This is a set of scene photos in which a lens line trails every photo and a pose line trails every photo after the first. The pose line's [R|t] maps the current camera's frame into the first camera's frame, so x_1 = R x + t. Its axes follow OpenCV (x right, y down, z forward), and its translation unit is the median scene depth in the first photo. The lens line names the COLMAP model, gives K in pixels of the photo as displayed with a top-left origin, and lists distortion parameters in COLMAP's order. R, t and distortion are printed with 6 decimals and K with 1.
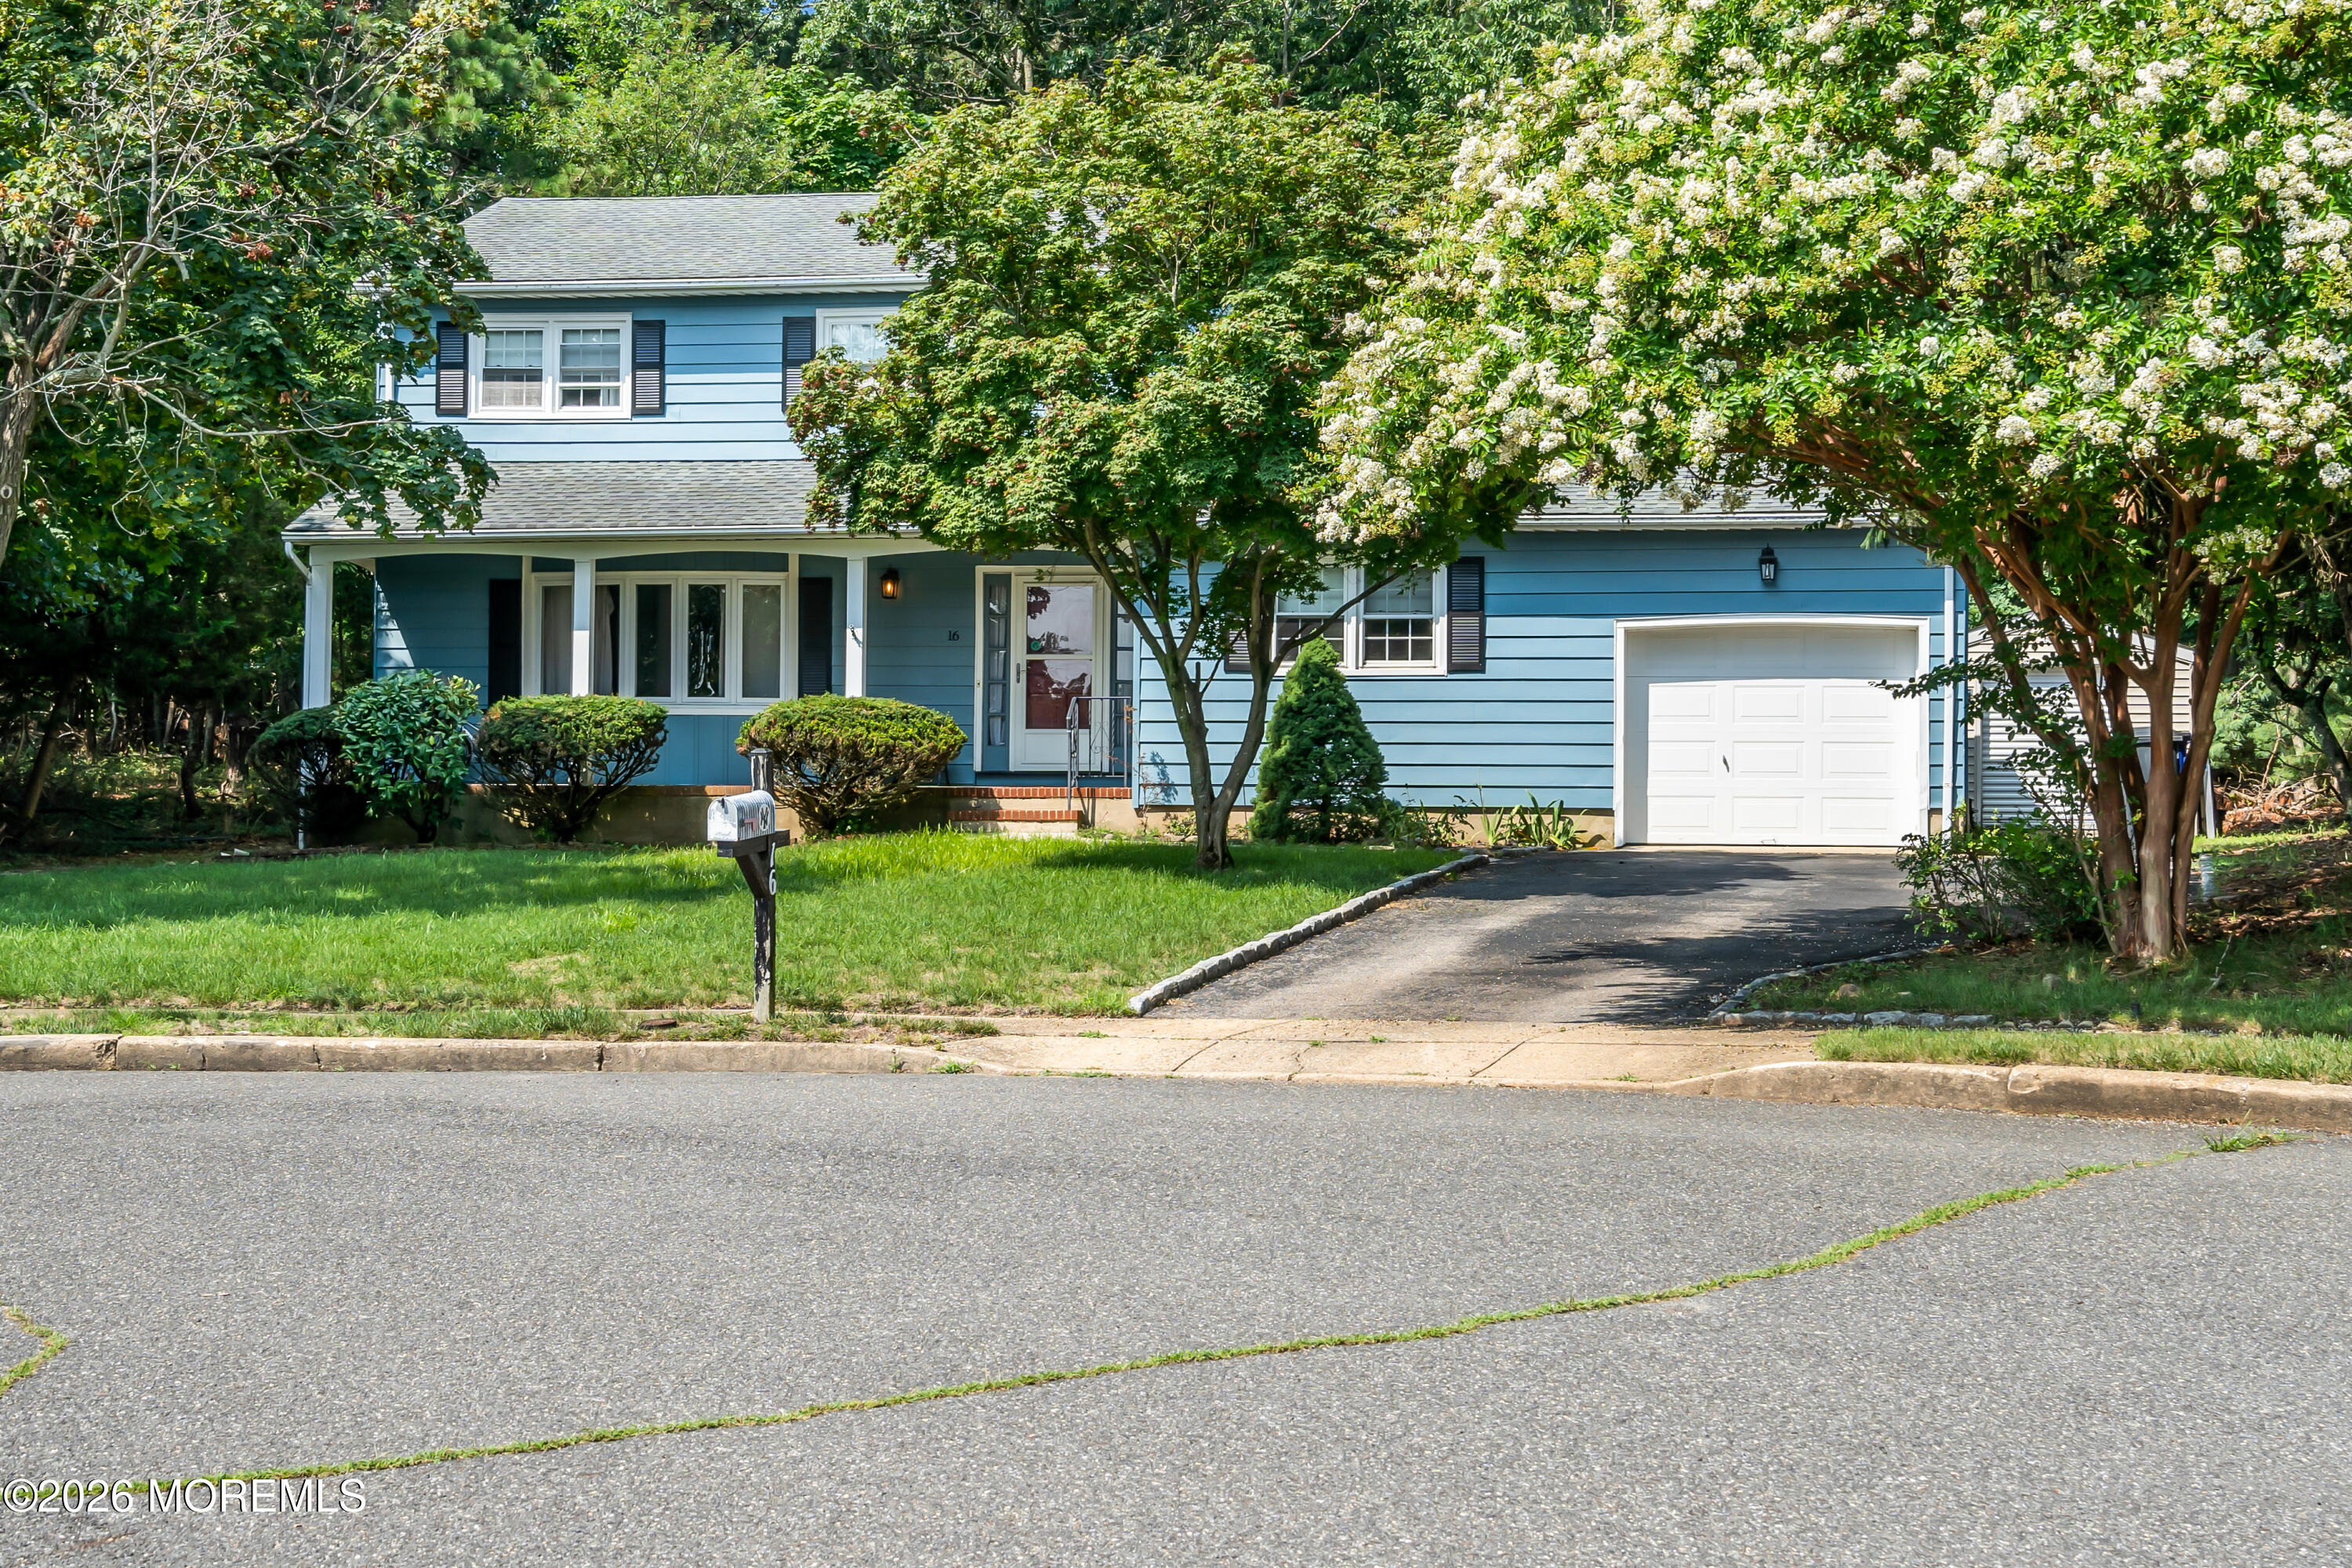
lens RADIAL K [[3487.9, 0, 1176.0], [0, 3487.9, 784.0], [0, 0, 1]] dist [0.009831, -0.011070]
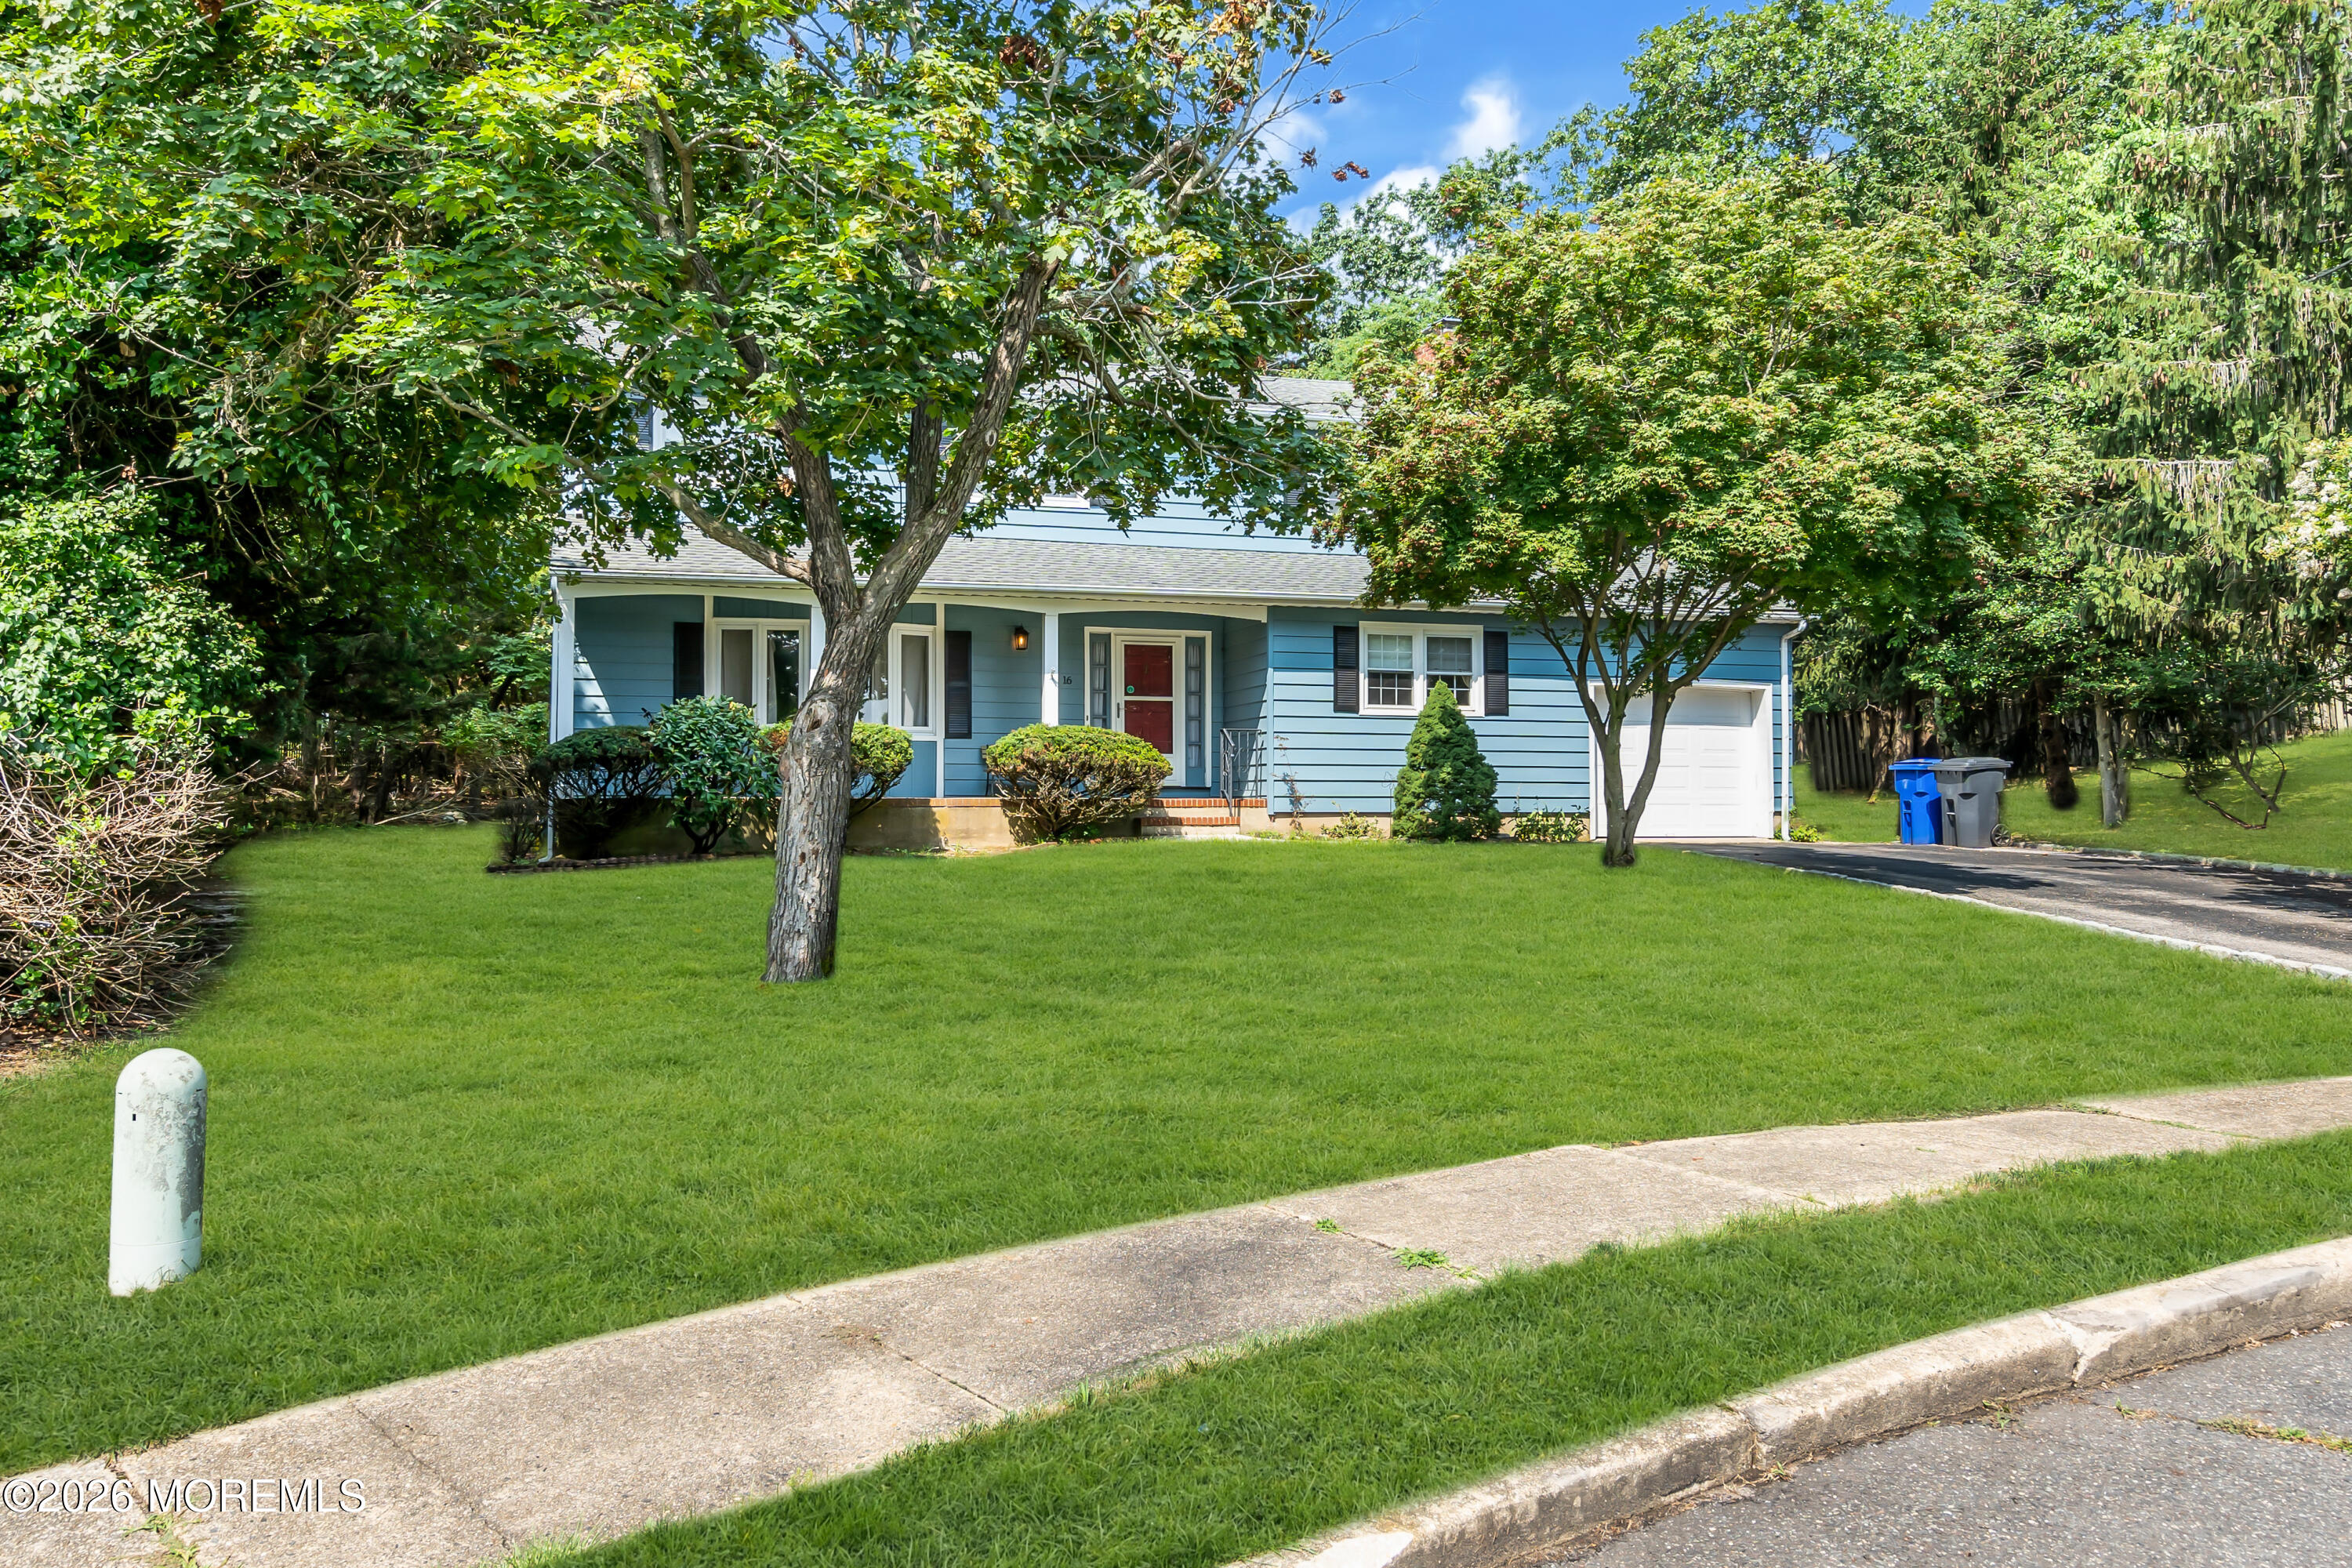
lens RADIAL K [[1702.0, 0, 1176.0], [0, 1702.0, 784.0], [0, 0, 1]] dist [-0.001513, 0.002766]
pose [[0.886418, 0.000249, 0.462885, -0.345534], [0.000968, 0.999997, -0.002391, -0.003188], [-0.462885, 0.002568, 0.886415, 0.464672]]
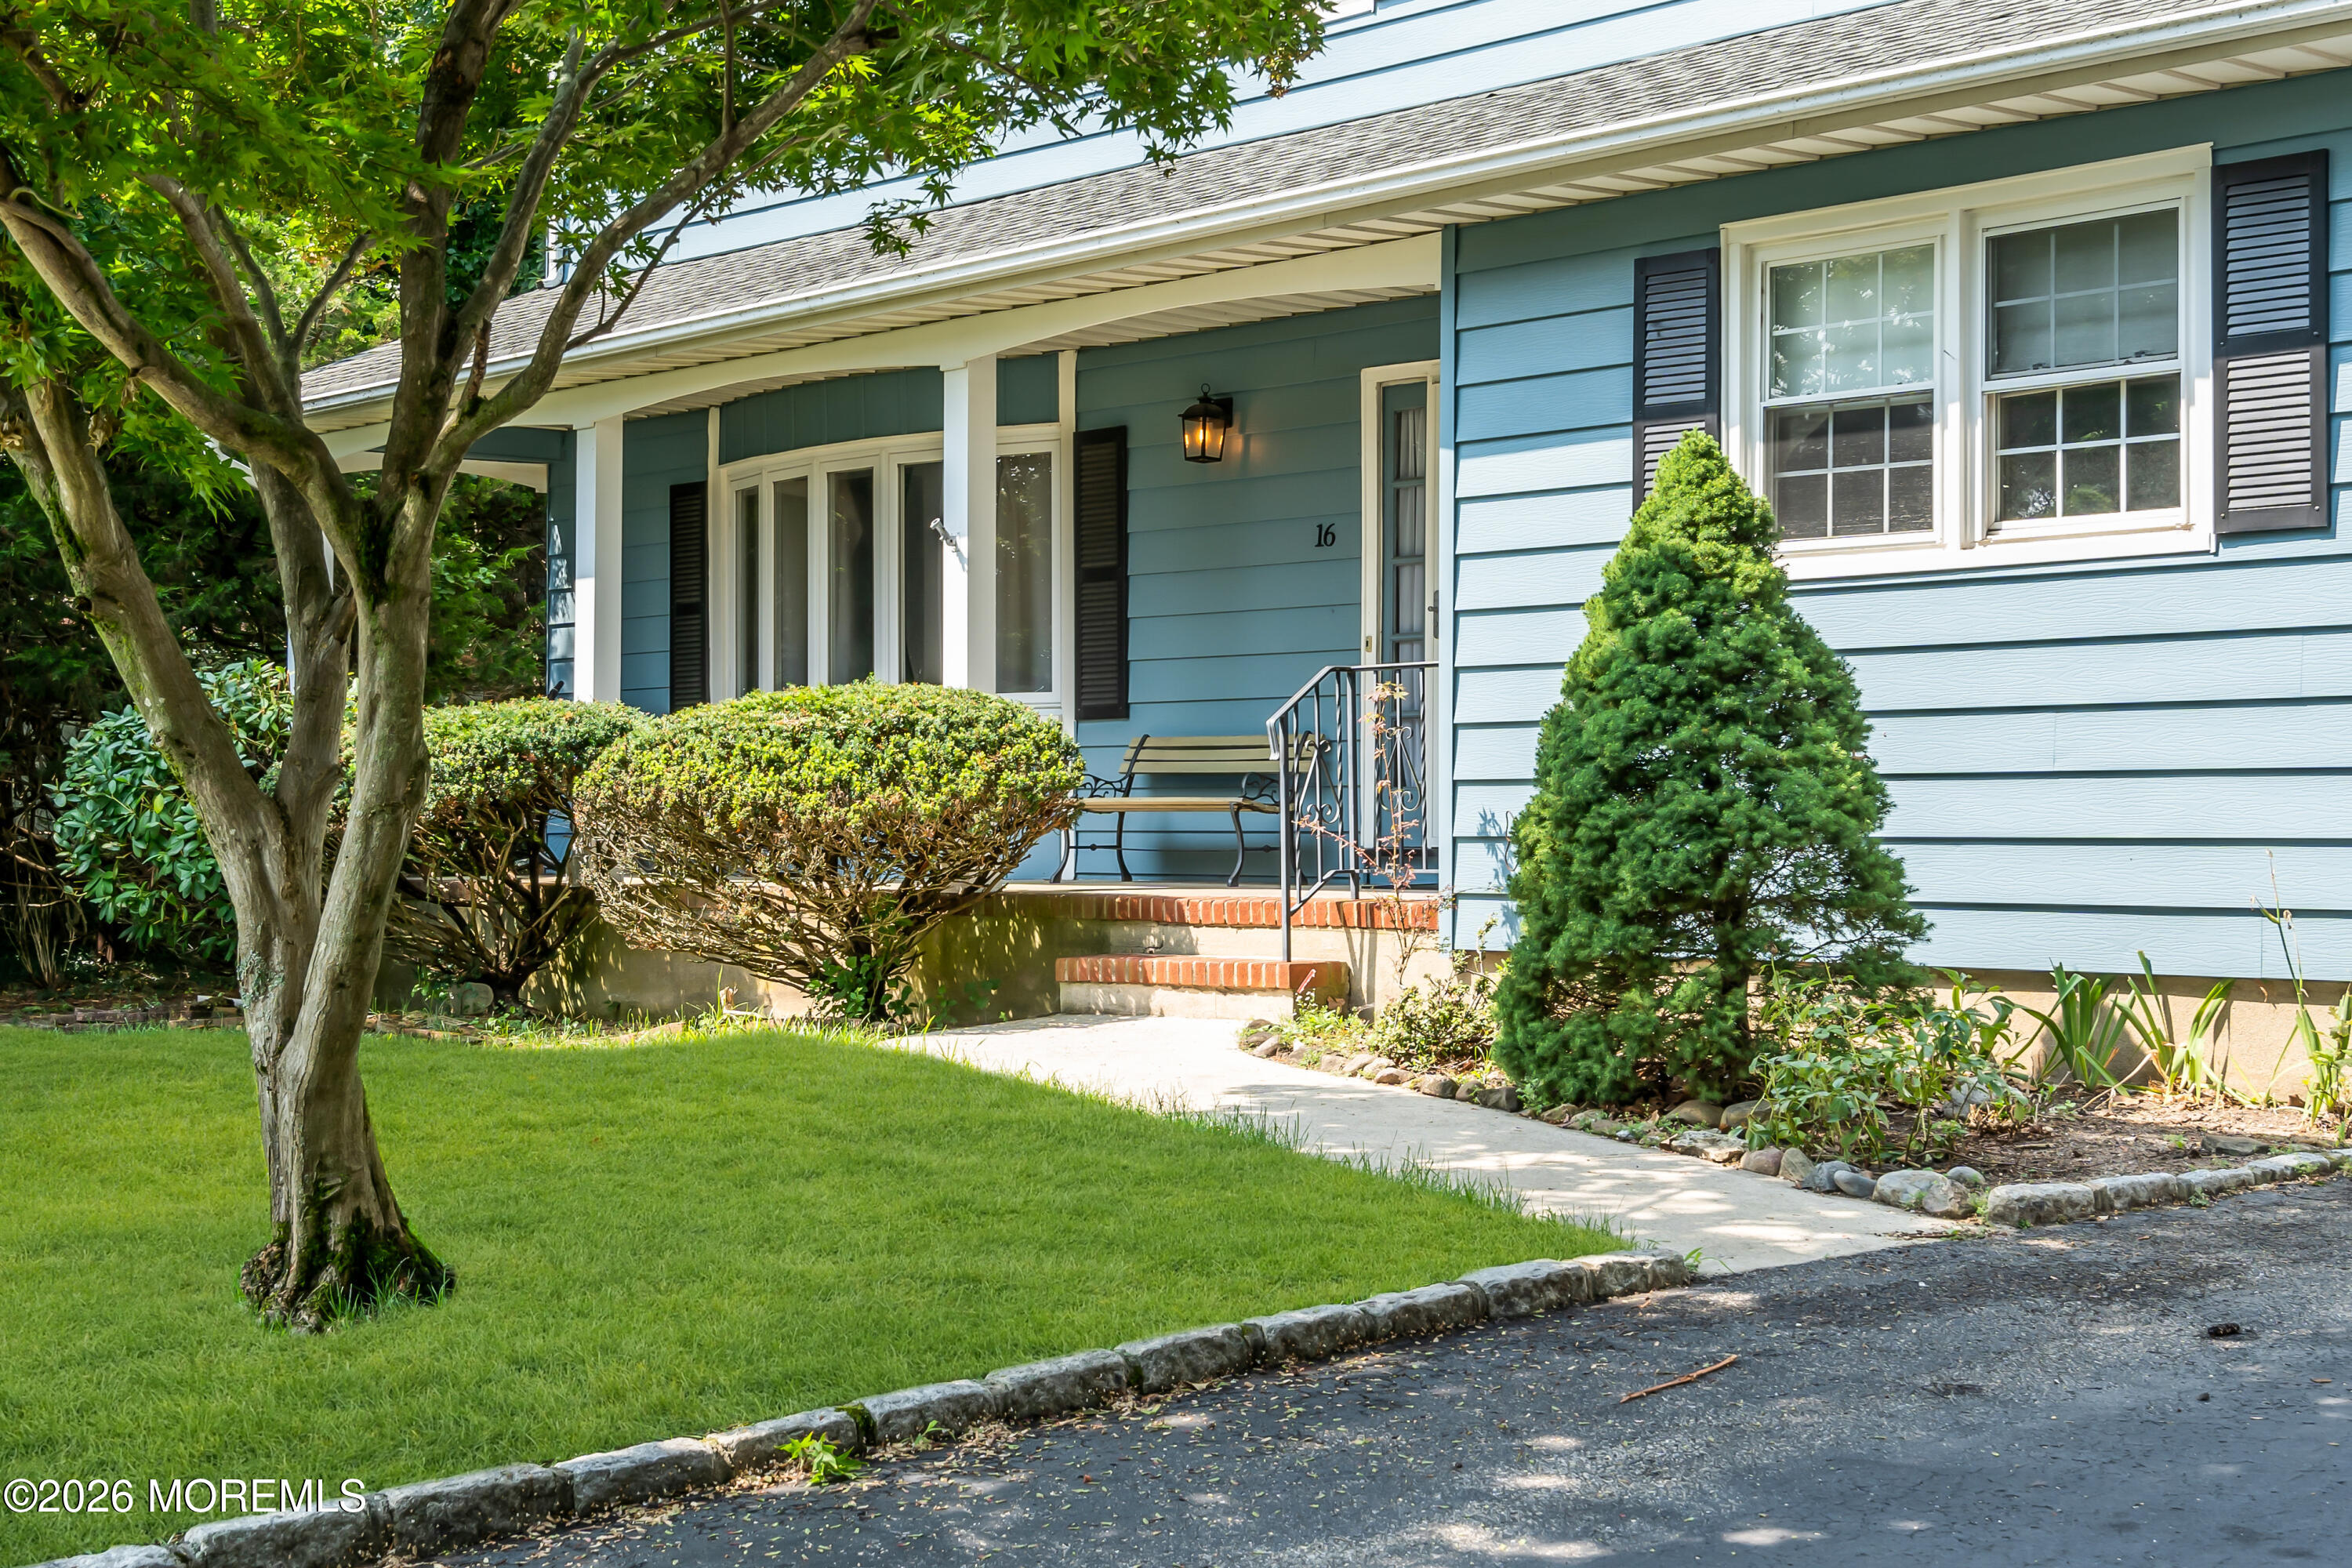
lens RADIAL K [[3281.0, 0, 1176.0], [0, 3281.0, 784.0], [0, 0, 1]] dist [0.010174, -0.033231]
pose [[0.801124, -0.015152, -0.598306, 0.178415], [0.015274, 0.999871, -0.004869, -0.010926], [0.598303, -0.005238, 0.801253, 0.720884]]
